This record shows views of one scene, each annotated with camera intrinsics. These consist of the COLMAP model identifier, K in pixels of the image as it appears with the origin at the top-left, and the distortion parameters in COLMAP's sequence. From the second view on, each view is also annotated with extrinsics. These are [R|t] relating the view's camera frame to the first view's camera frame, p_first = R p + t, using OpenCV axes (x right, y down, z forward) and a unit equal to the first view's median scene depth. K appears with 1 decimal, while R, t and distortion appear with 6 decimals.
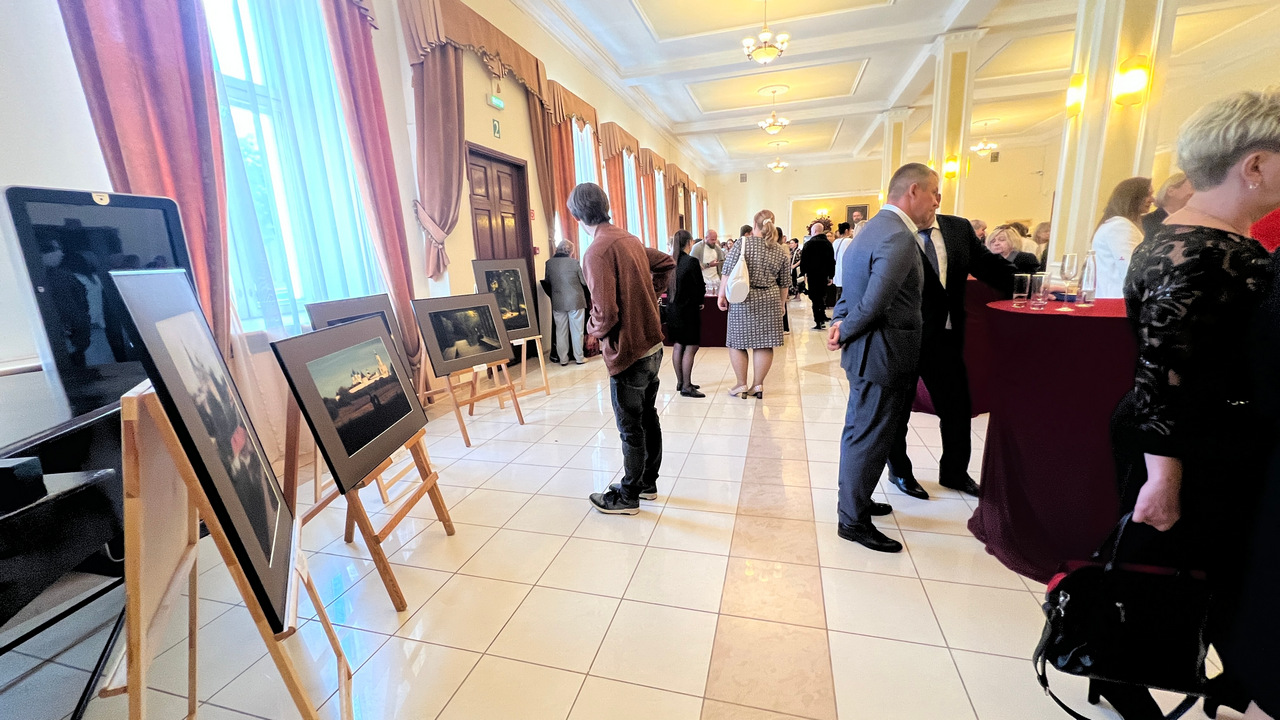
lens RADIAL K [[502.8, 0, 641.3], [0, 502.8, 365.5], [0, 0, 1]] dist [-0.000370, -0.000998]
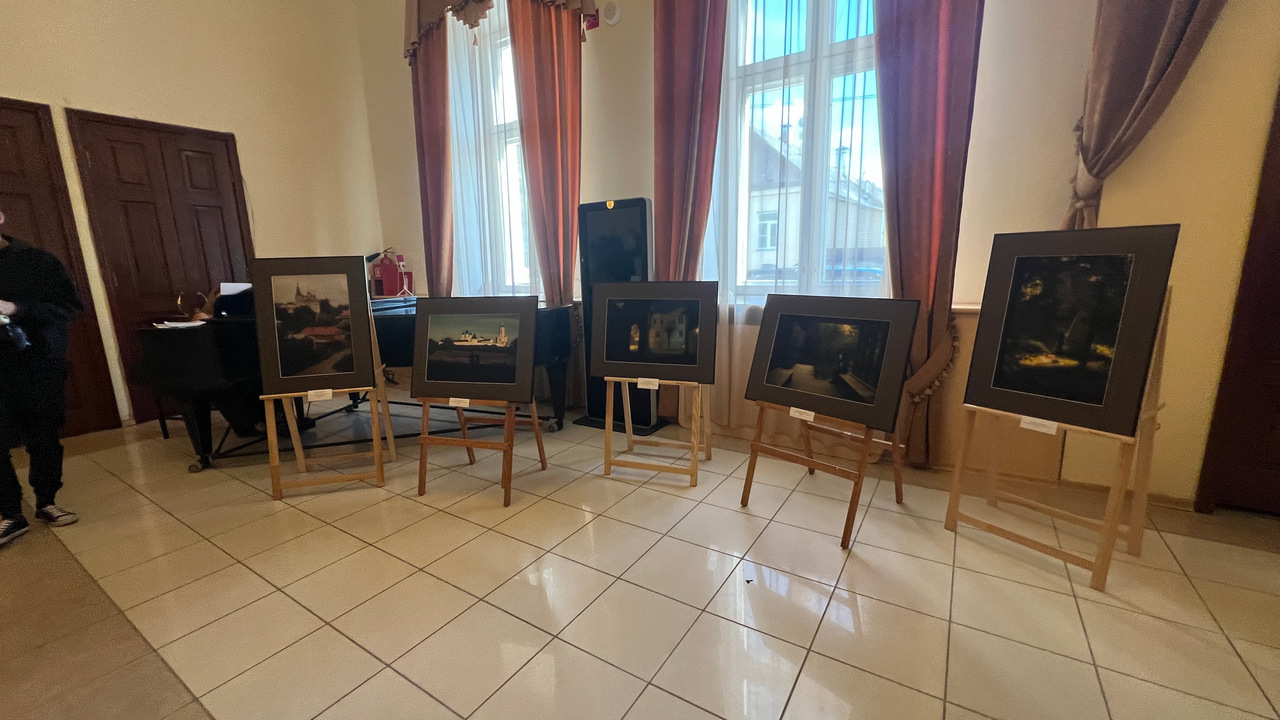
lens RADIAL K [[502.8, 0, 639.8], [0, 502.8, 361.7], [0, 0, 1]] dist [-0.000370, -0.000998]
pose [[-0.292069, 0.232950, -0.927594, 0.293317], [-0.169892, 0.941821, 0.290017, -0.198800], [0.941187, 0.242296, -0.235500, 0.926039]]
